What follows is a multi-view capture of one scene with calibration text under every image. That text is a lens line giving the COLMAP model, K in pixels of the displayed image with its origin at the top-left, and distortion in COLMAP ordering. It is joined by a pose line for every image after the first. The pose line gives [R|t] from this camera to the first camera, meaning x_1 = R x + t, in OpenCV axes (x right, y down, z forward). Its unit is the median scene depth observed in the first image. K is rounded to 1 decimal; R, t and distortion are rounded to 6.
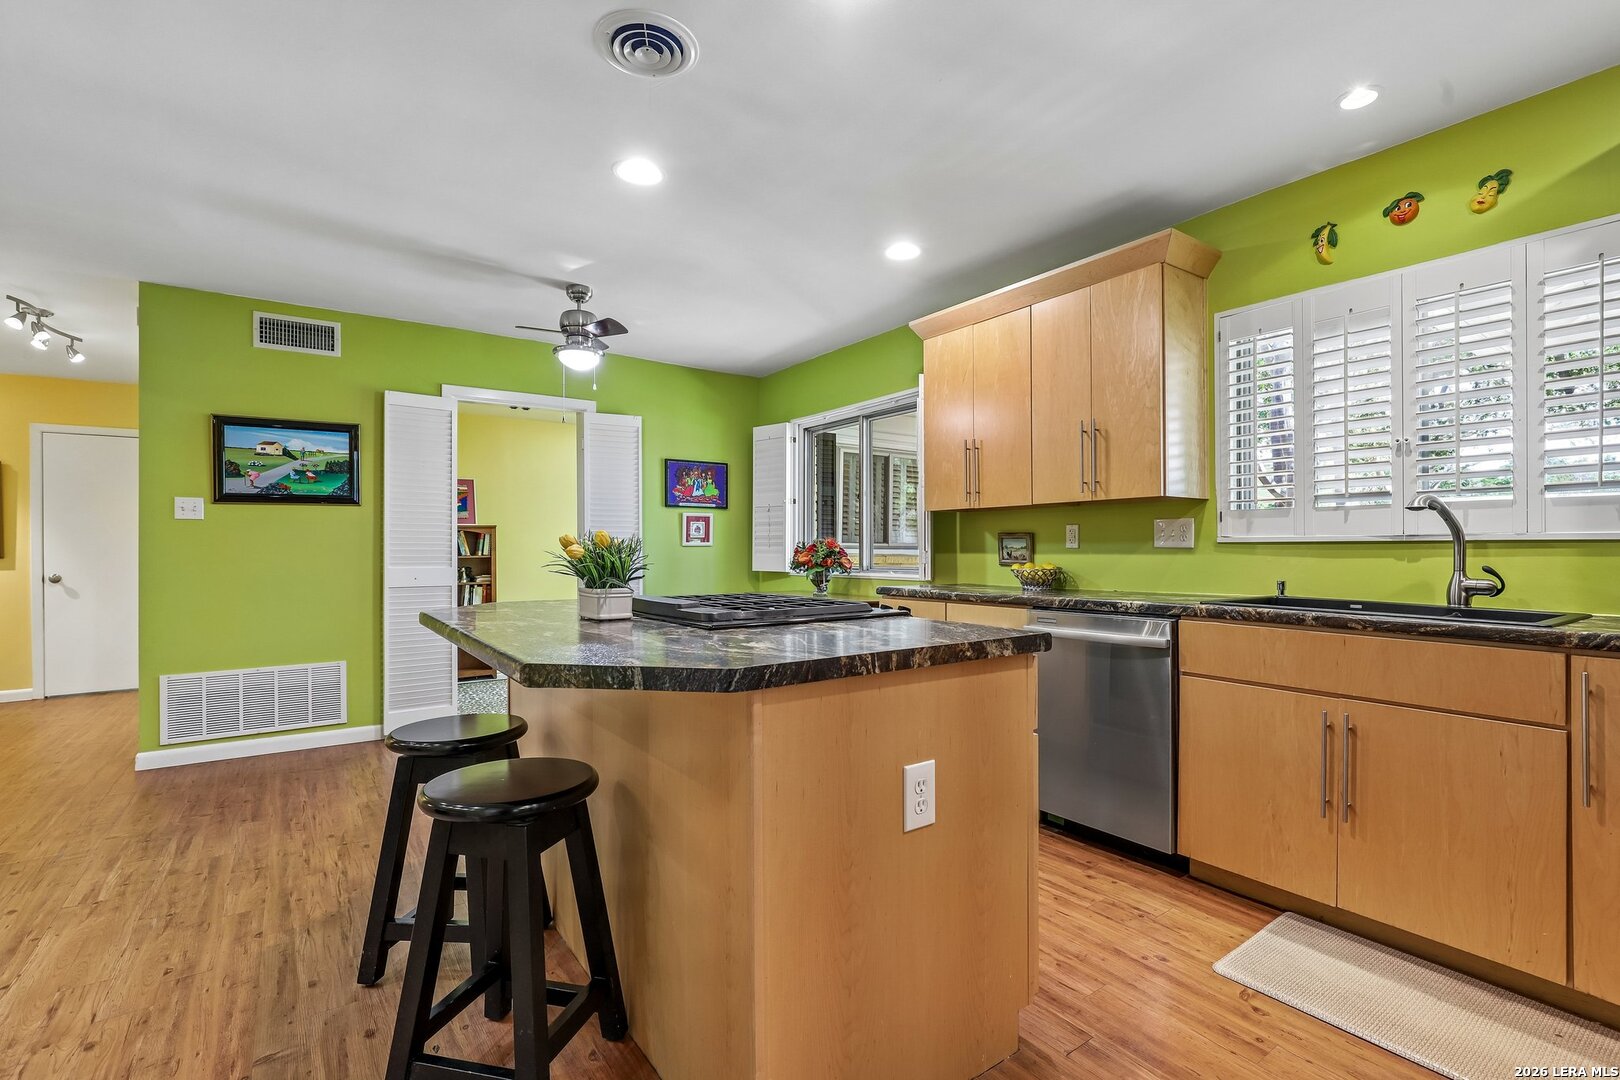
lens RADIAL K [[738.4, 0, 822.1], [0, 738.4, 545.9], [0, 0, 1]] dist [-0.012464, 0.001584]
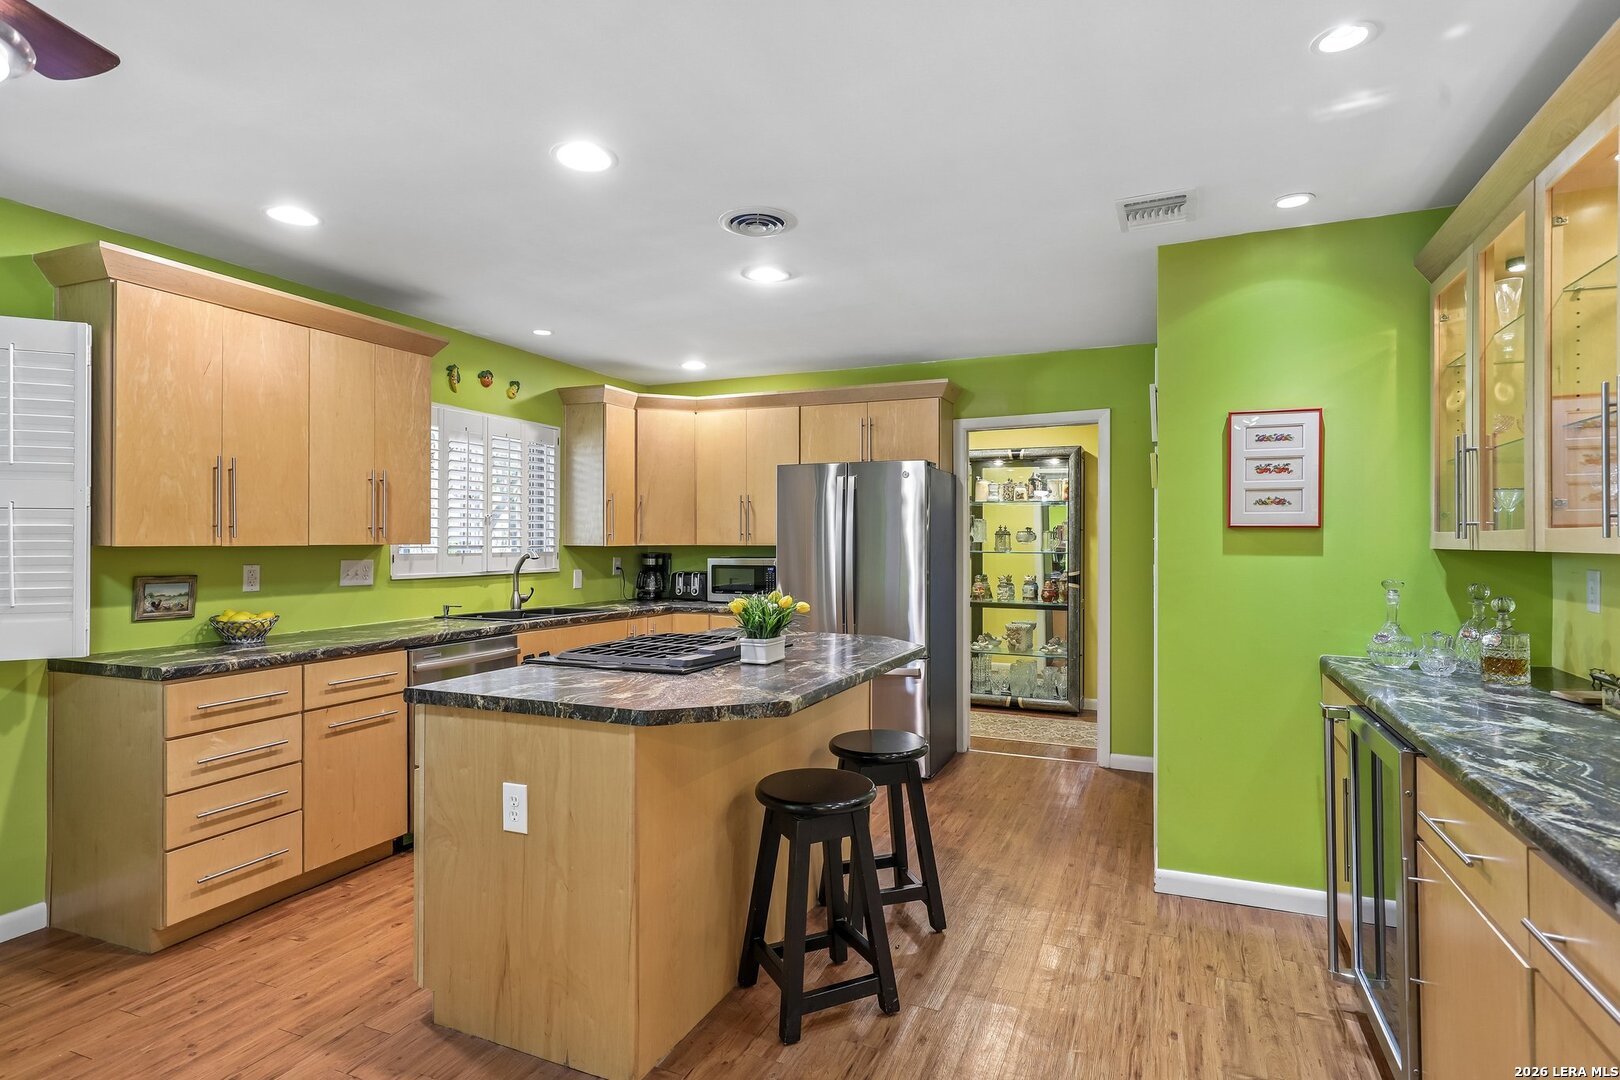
lens RADIAL K [[831.4, 0, 810.0], [0, 831.4, 540.0], [0, 0, 1]] dist [0.010303, 0.000679]
pose [[-0.505978, 0.002923, 0.862541, -0.805677], [-0.002994, 0.999982, -0.005145, -0.051842], [-0.862541, -0.005185, -0.505960, 0.860522]]
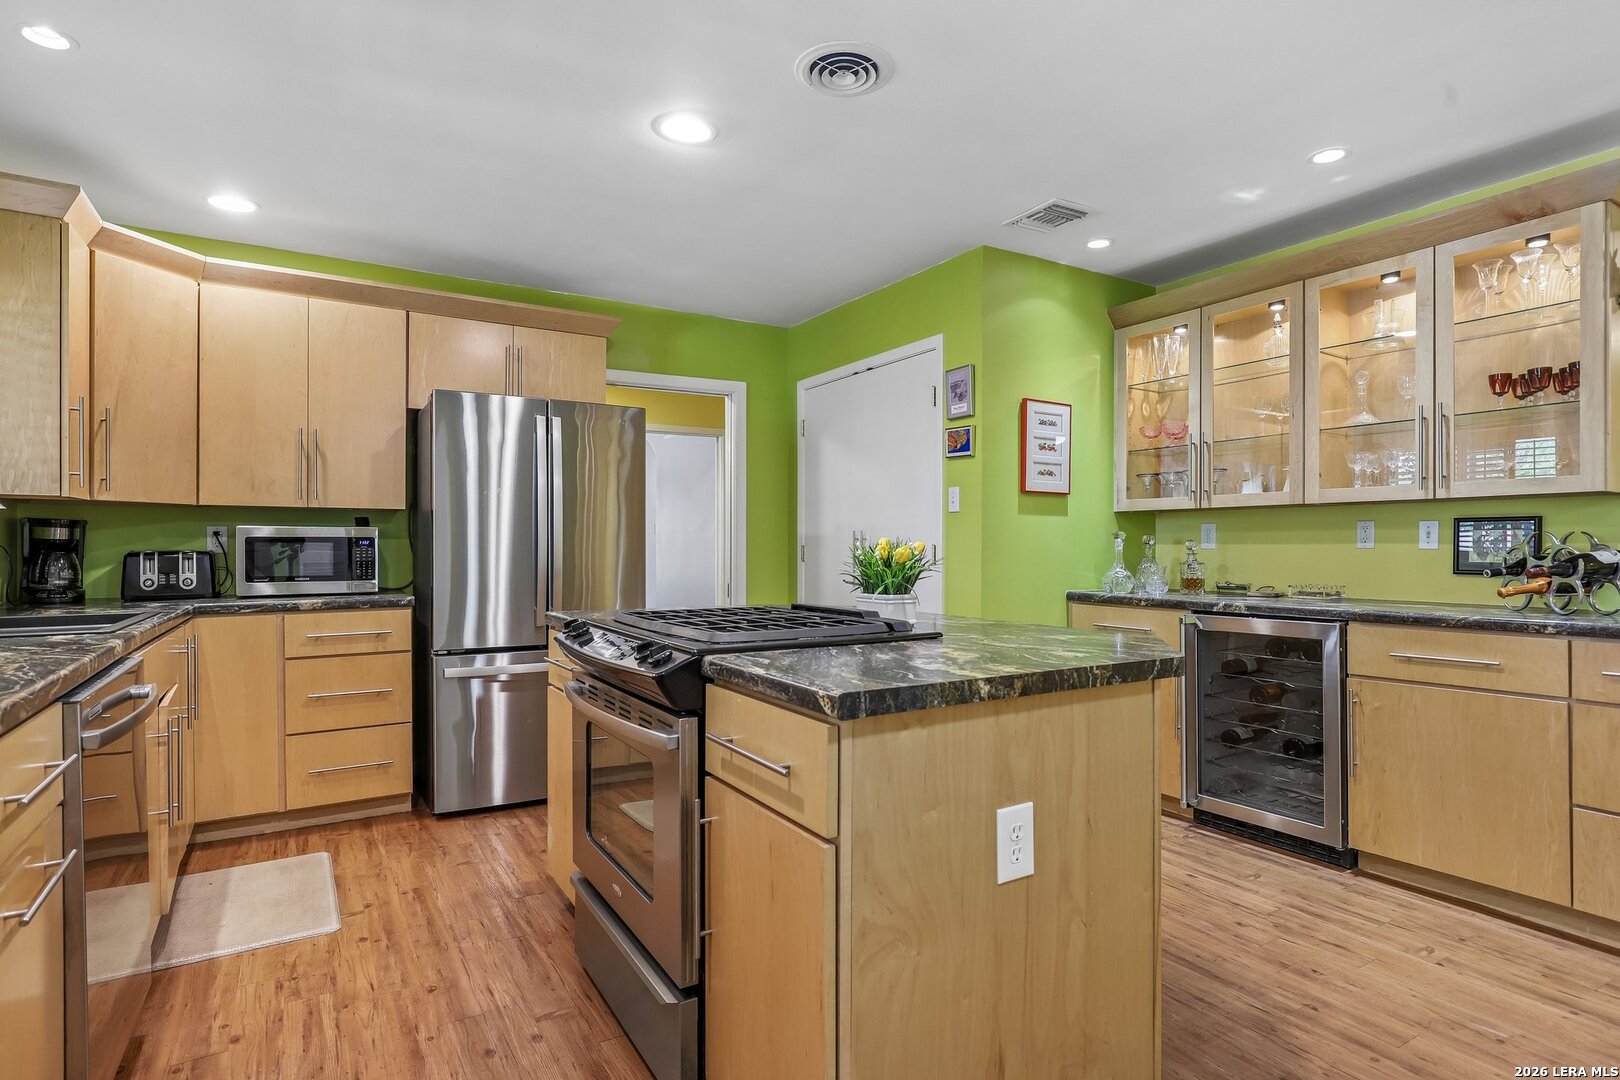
lens RADIAL K [[851.7, 0, 817.3], [0, 851.7, 553.9], [0, 0, 1]] dist [-0.012384, 0.001052]
pose [[-0.996440, -0.000054, 0.084308, -0.154490], [0.000376, 0.999987, 0.005084, -0.001377], [-0.084307, 0.005098, -0.996427, 1.129096]]
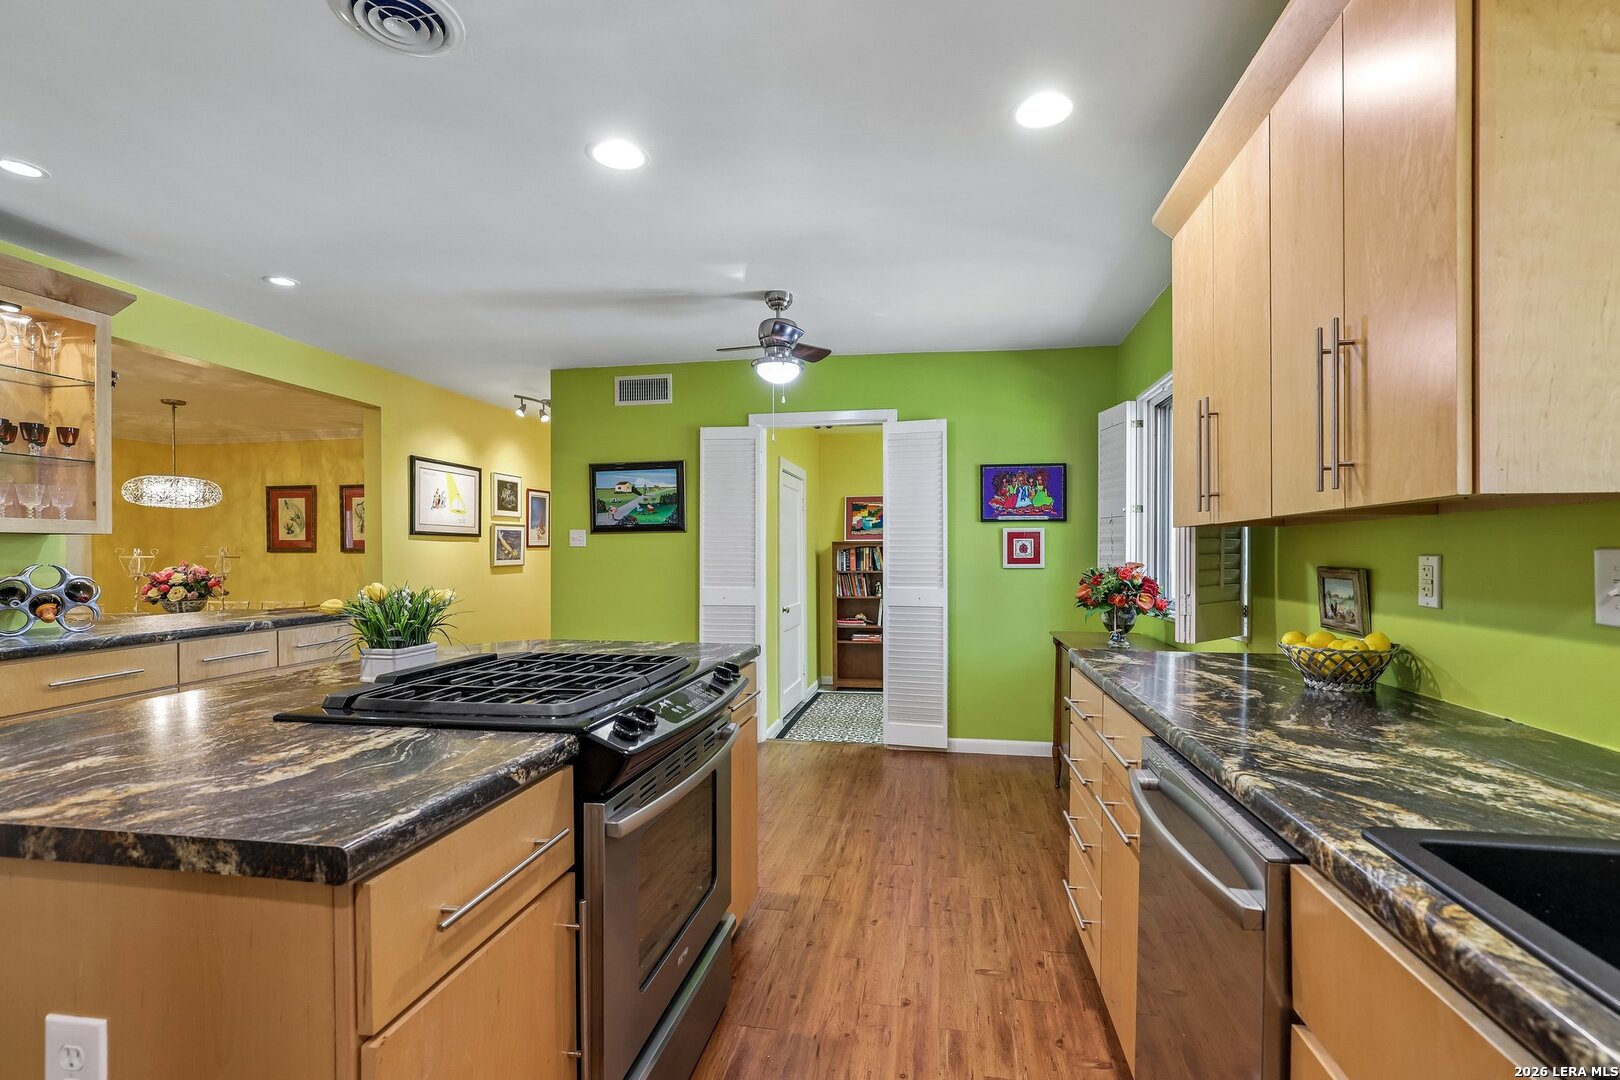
lens RADIAL K [[744.3, 0, 819.1], [0, 744.3, 553.7], [0, 0, 1]] dist [-0.012885, 0.008418]
pose [[0.701690, 0.002719, -0.712477, 0.370908], [0.002057, 0.999981, 0.005841, -0.030921], [0.712479, -0.005564, 0.701671, 0.383094]]
